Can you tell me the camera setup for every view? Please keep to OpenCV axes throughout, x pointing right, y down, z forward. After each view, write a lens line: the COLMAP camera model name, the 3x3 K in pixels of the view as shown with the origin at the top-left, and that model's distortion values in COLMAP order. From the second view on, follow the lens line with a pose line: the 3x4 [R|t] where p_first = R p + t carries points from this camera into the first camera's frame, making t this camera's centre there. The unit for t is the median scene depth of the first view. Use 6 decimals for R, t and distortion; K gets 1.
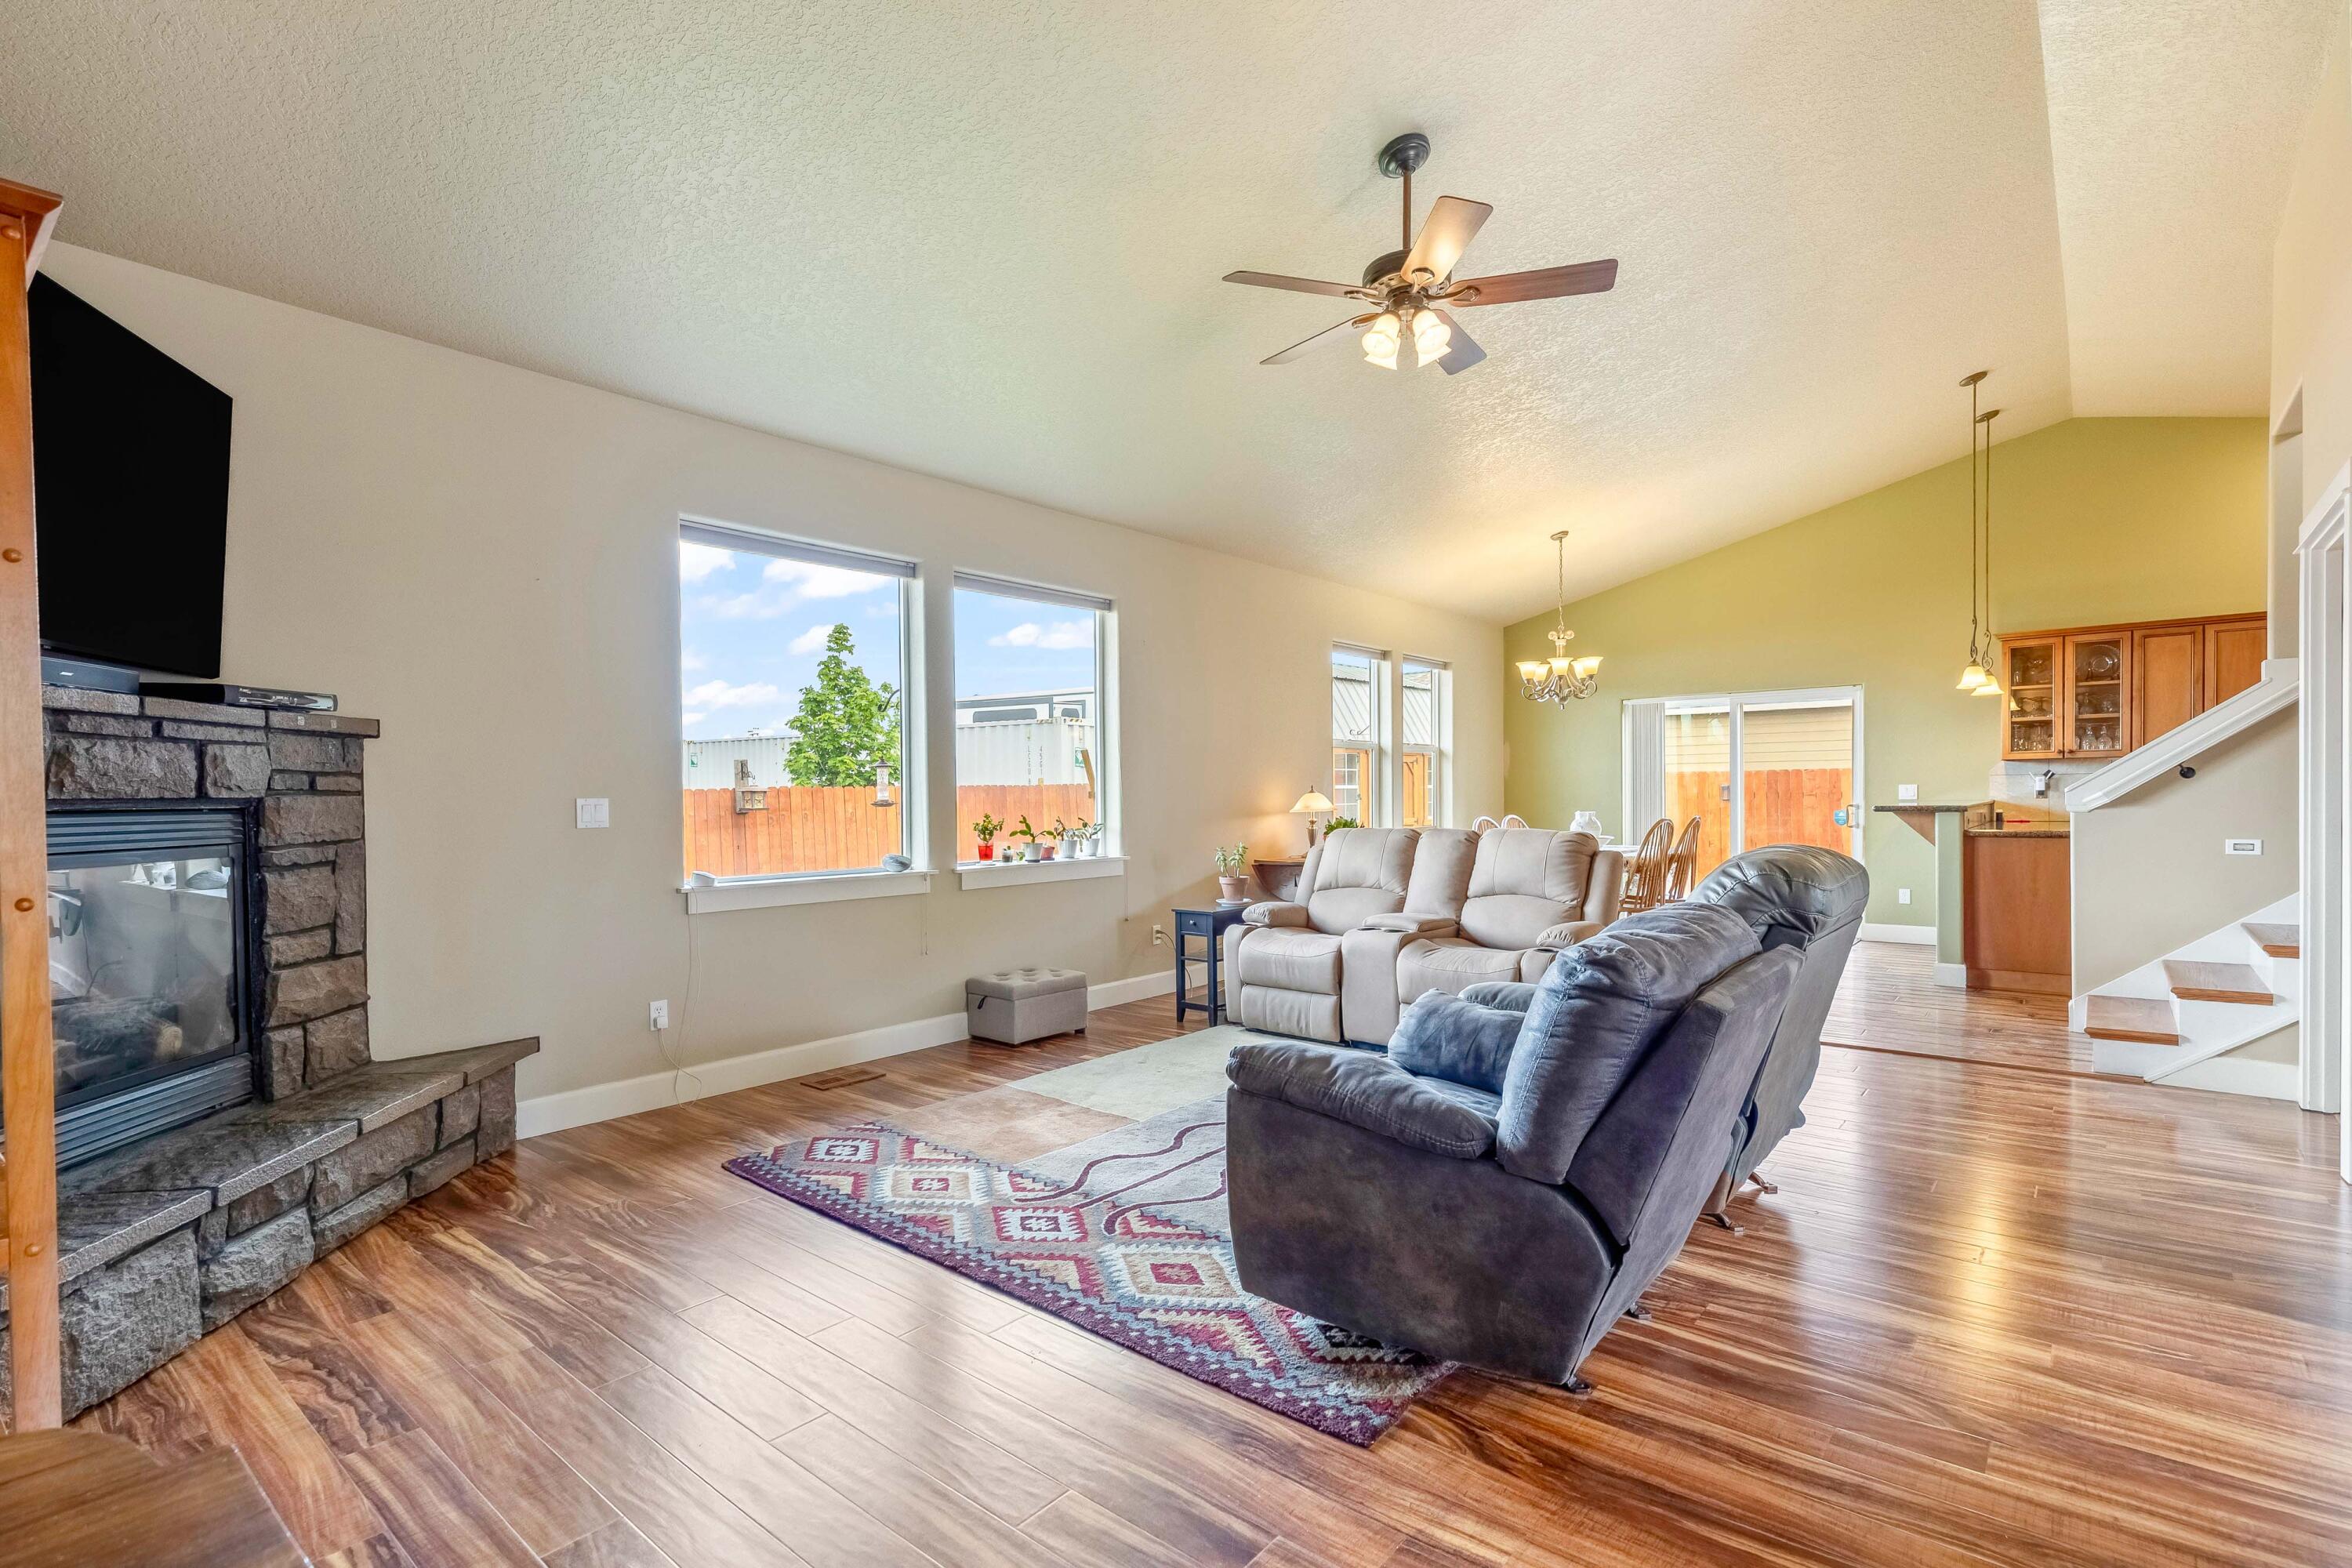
lens RADIAL K [[1073.8, 0, 1177.4], [0, 1073.8, 804.7], [0, 0, 1]] dist [0.020007, -0.007599]
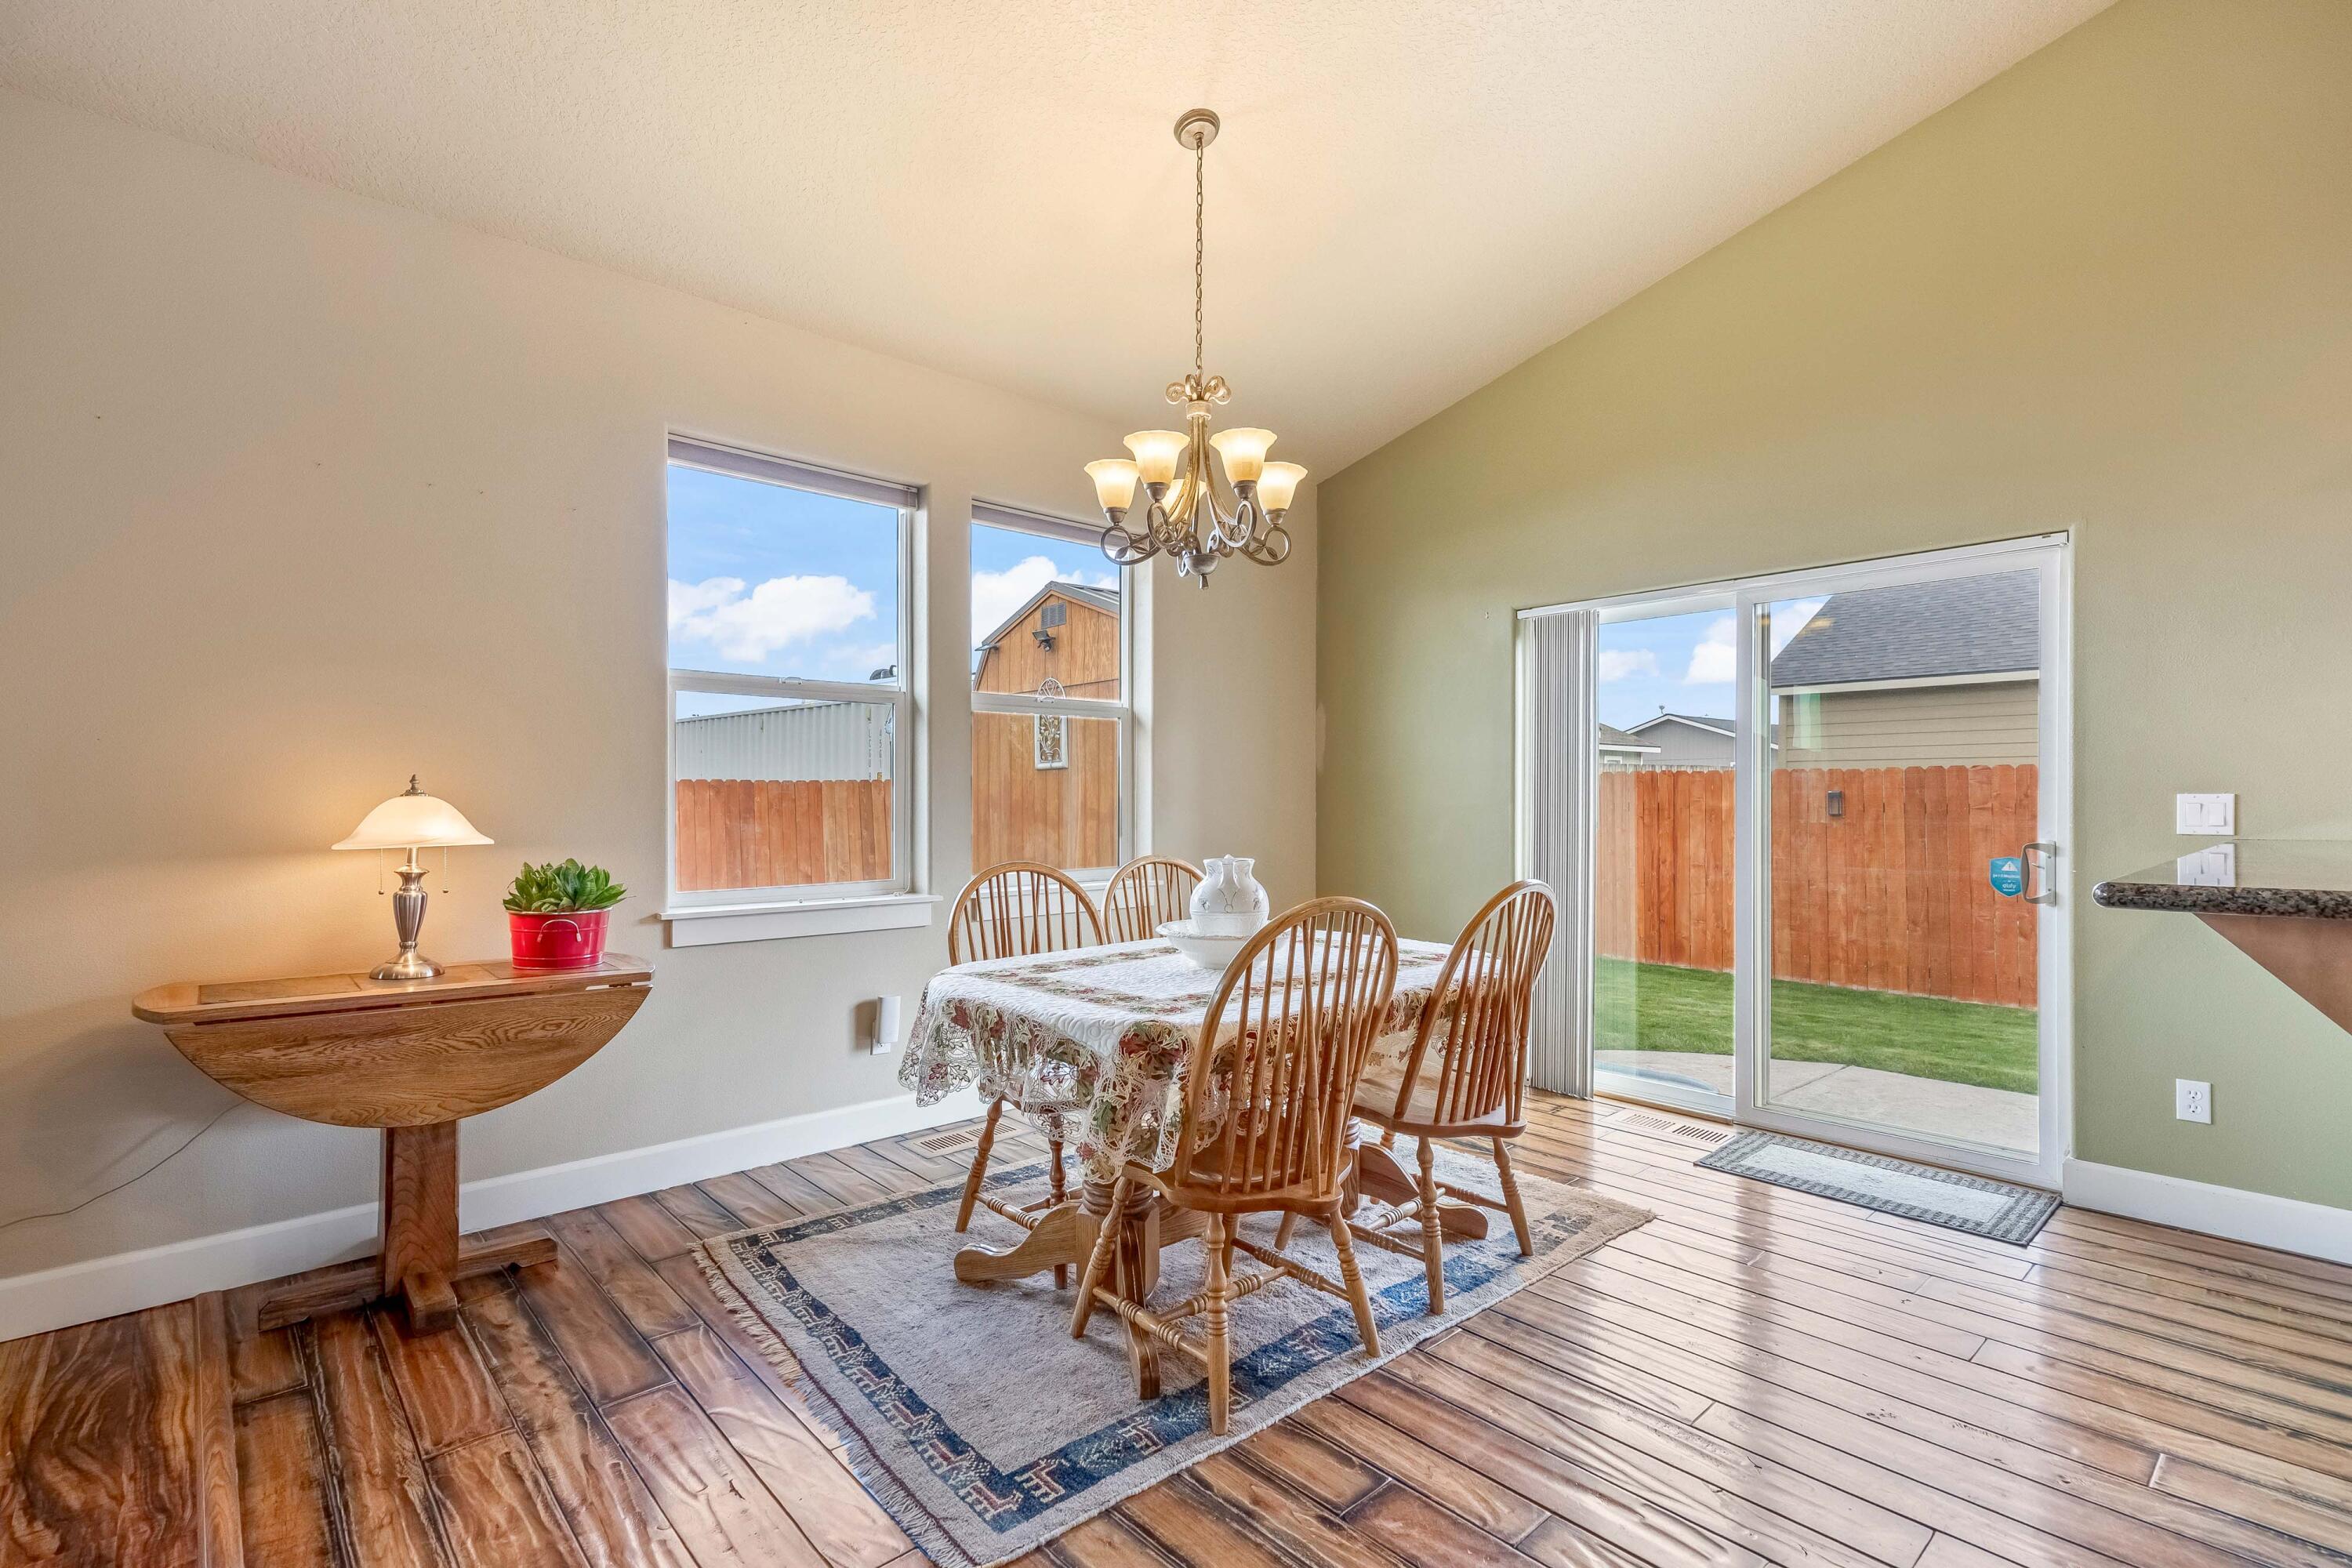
lens RADIAL K [[1073.8, 0, 1173.0], [0, 1073.8, 800.2], [0, 0, 1]] dist [0.020007, -0.007599]
pose [[0.990307, 0.012377, -0.138343, 0.941421], [-0.012937, 0.999911, -0.003152, -0.026558], [0.138292, 0.004911, 0.990379, 1.456699]]
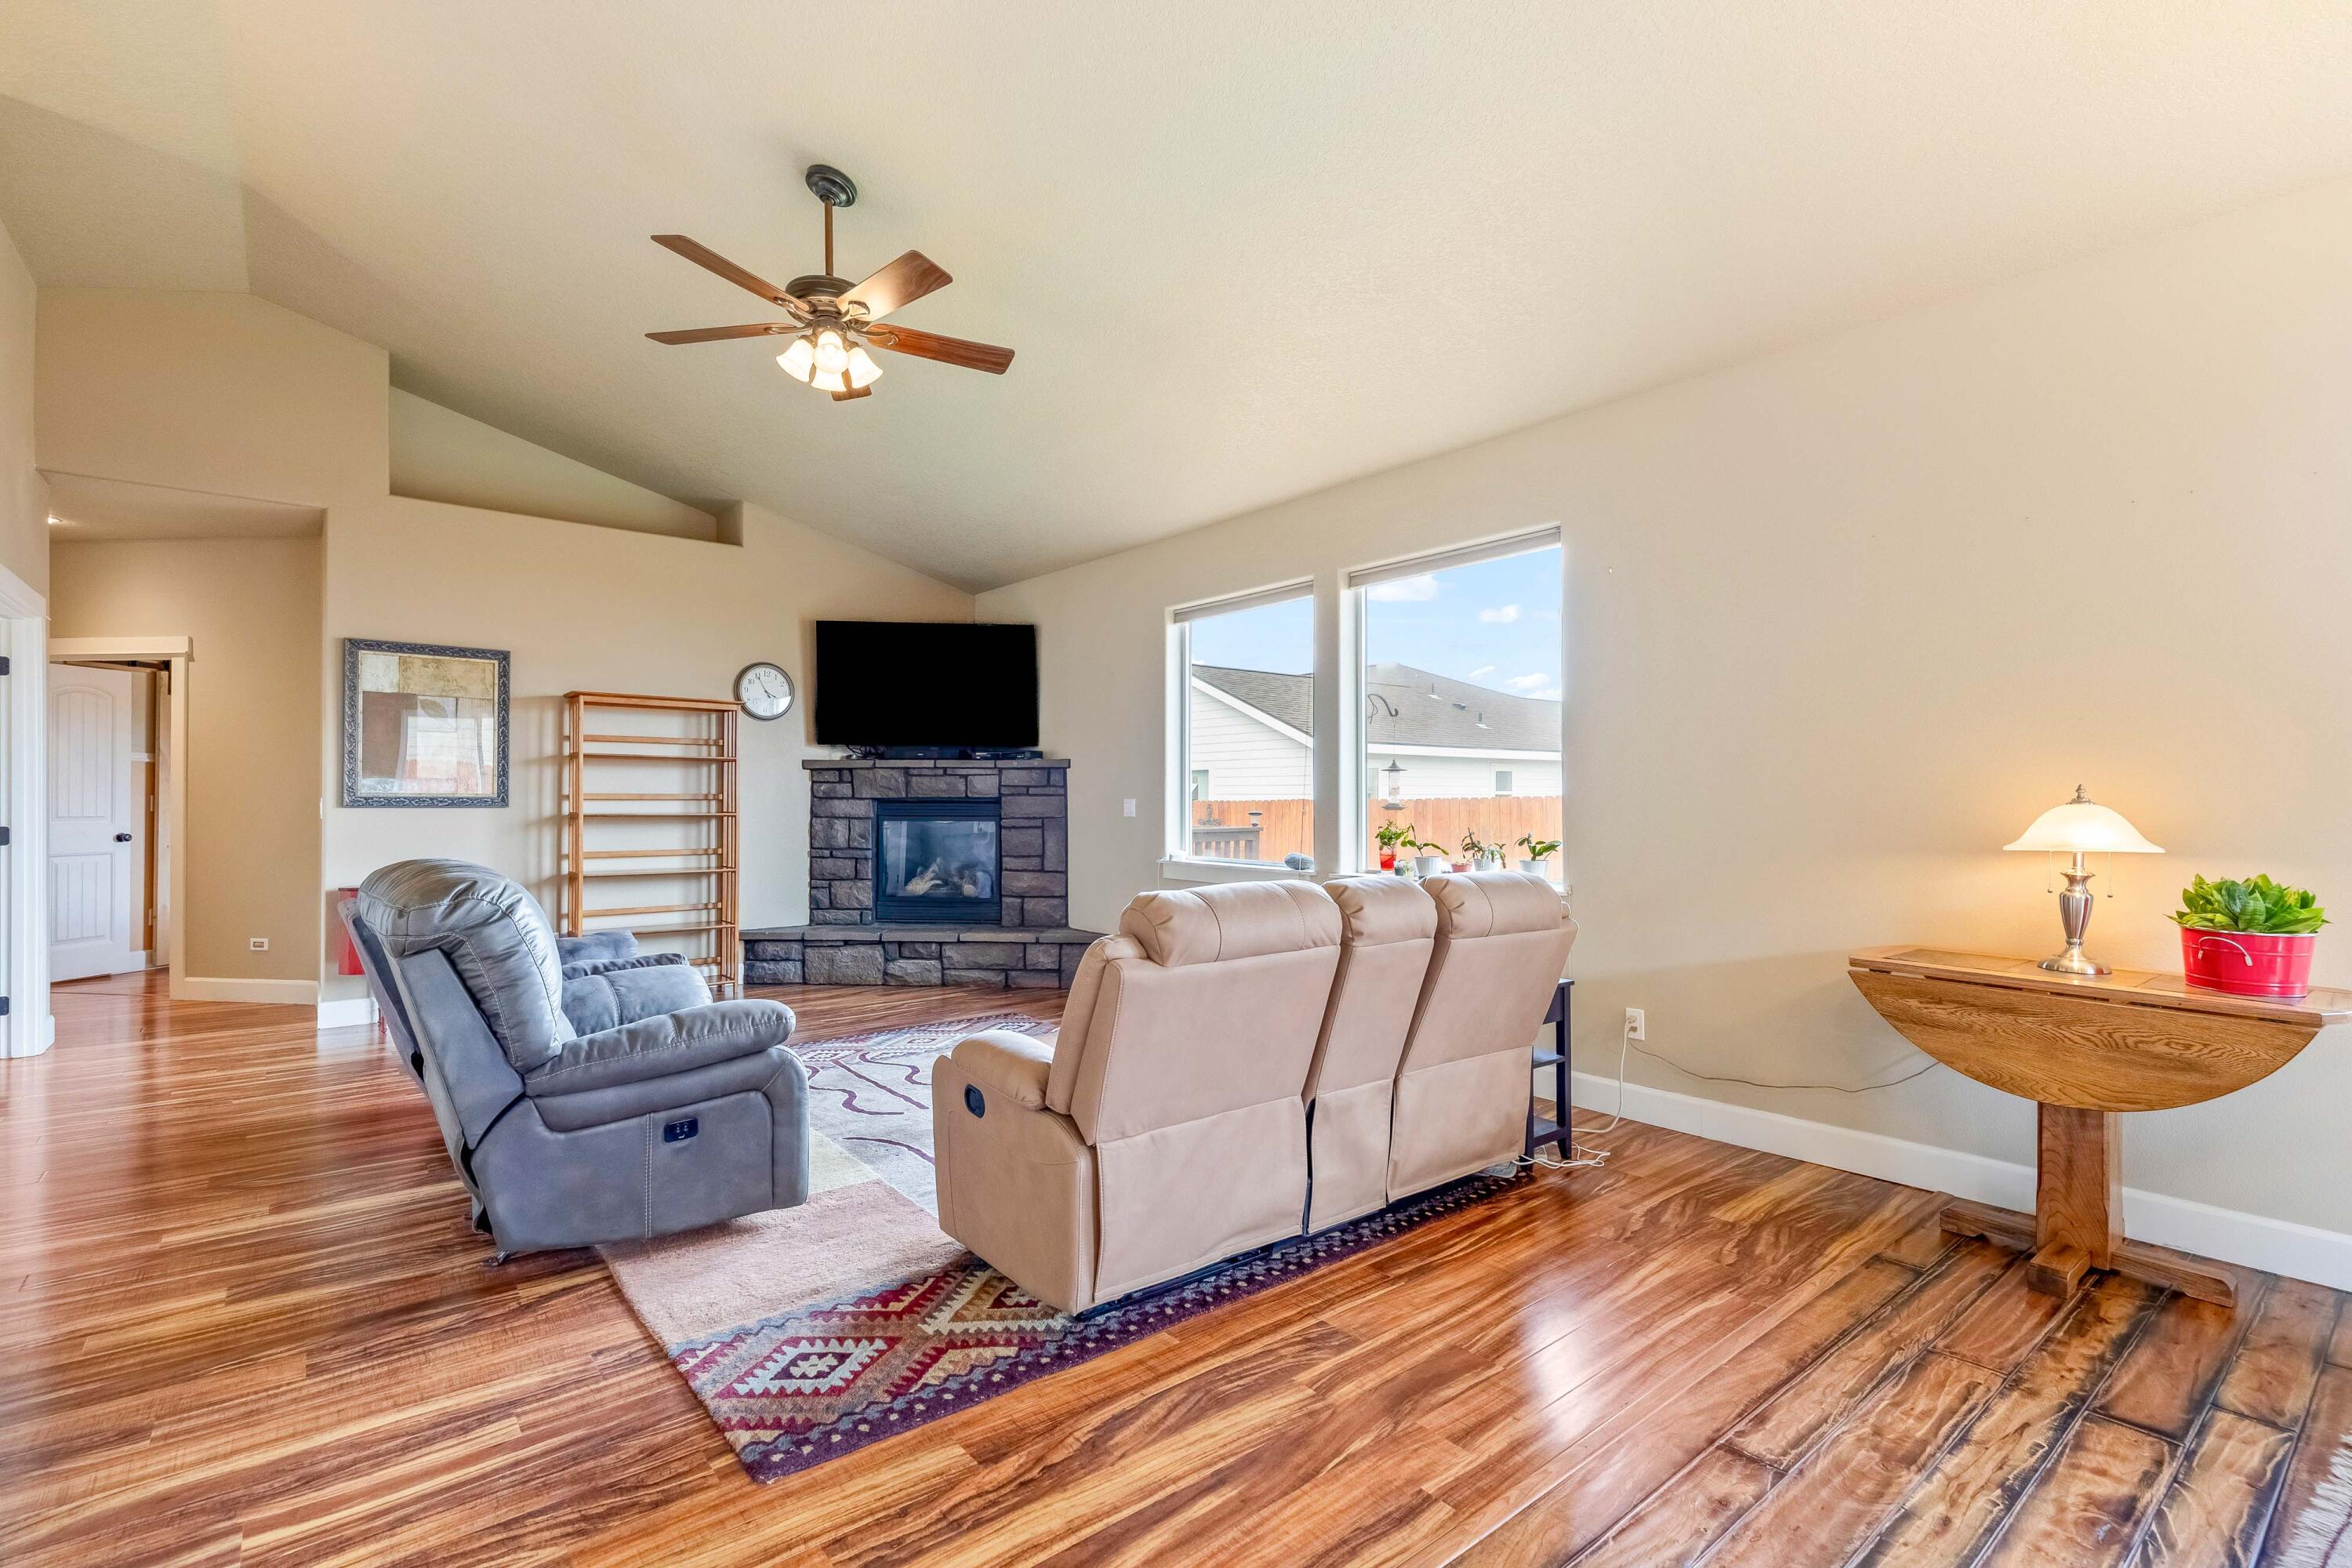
lens RADIAL K [[1073.8, 0, 1187.3], [0, 1073.8, 800.0], [0, 0, 1]] dist [0.020007, -0.007599]
pose [[-0.176577, 0.012409, -0.984209, 1.248655], [-0.009085, 0.999857, 0.014236, -0.033804], [0.984245, 0.011455, -0.176439, 1.626825]]
